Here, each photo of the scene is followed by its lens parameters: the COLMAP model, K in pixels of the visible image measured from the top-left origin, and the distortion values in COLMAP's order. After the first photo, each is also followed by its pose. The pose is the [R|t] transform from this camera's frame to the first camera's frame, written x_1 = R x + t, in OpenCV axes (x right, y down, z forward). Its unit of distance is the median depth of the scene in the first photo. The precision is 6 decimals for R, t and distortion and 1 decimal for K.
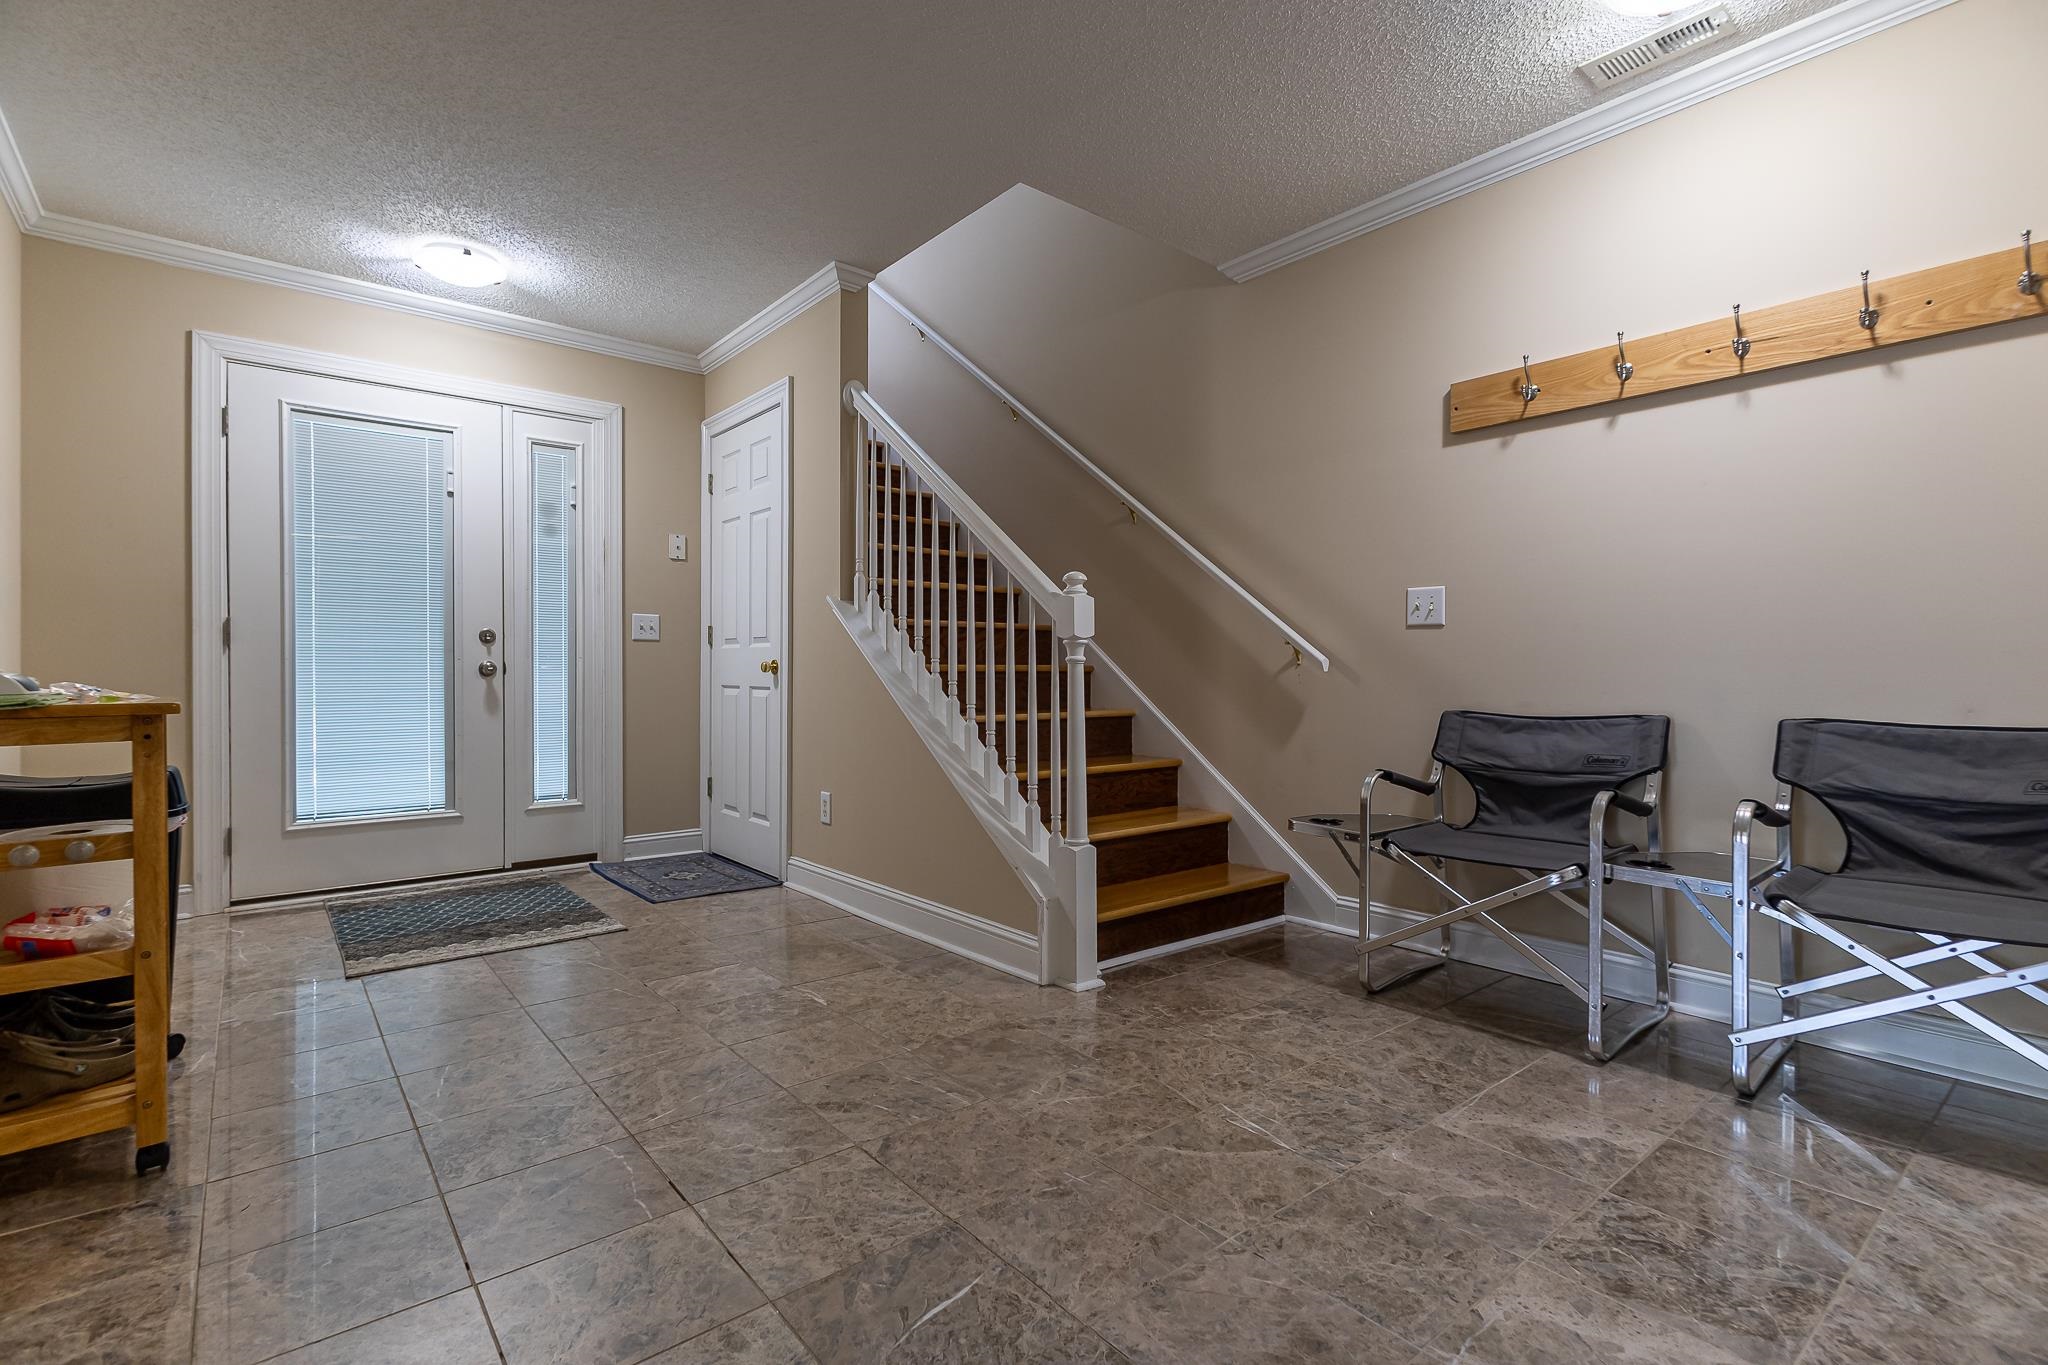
lens RADIAL K [[946.3, 0, 1021.2], [0, 946.3, 677.8], [0, 0, 1]] dist [0.003805, -0.000192]
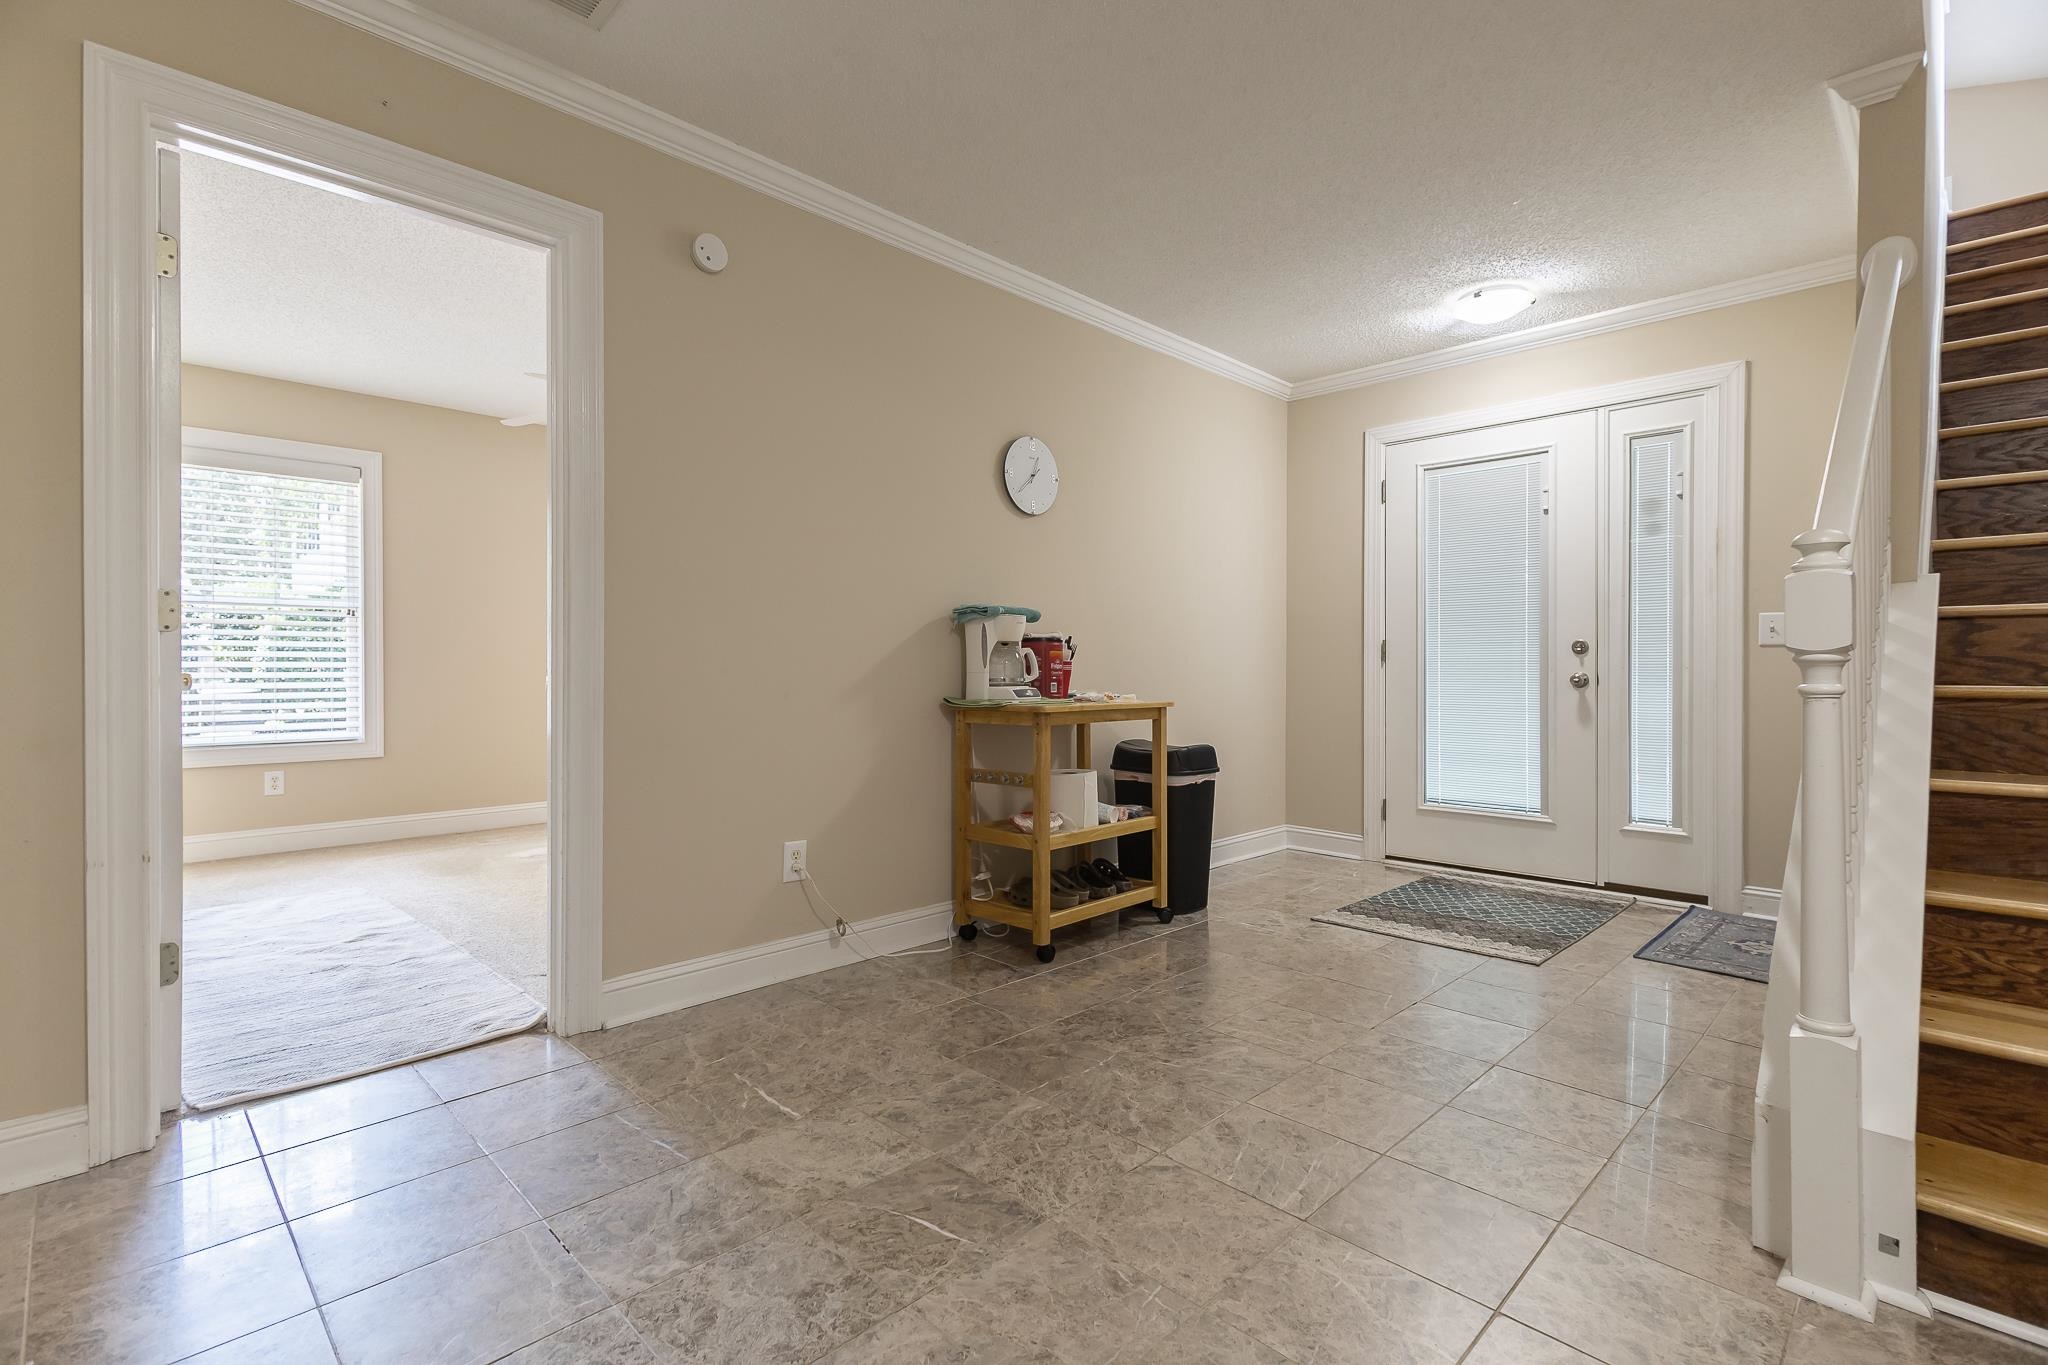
lens RADIAL K [[946.3, 0, 1020.5], [0, 946.3, 673.9], [0, 0, 1]] dist [0.003805, -0.000192]
pose [[0.089234, 0.006324, -0.995991, 0.400290], [-0.005345, 0.999968, 0.005870, -0.019937], [0.995996, 0.004799, 0.089265, 0.352161]]
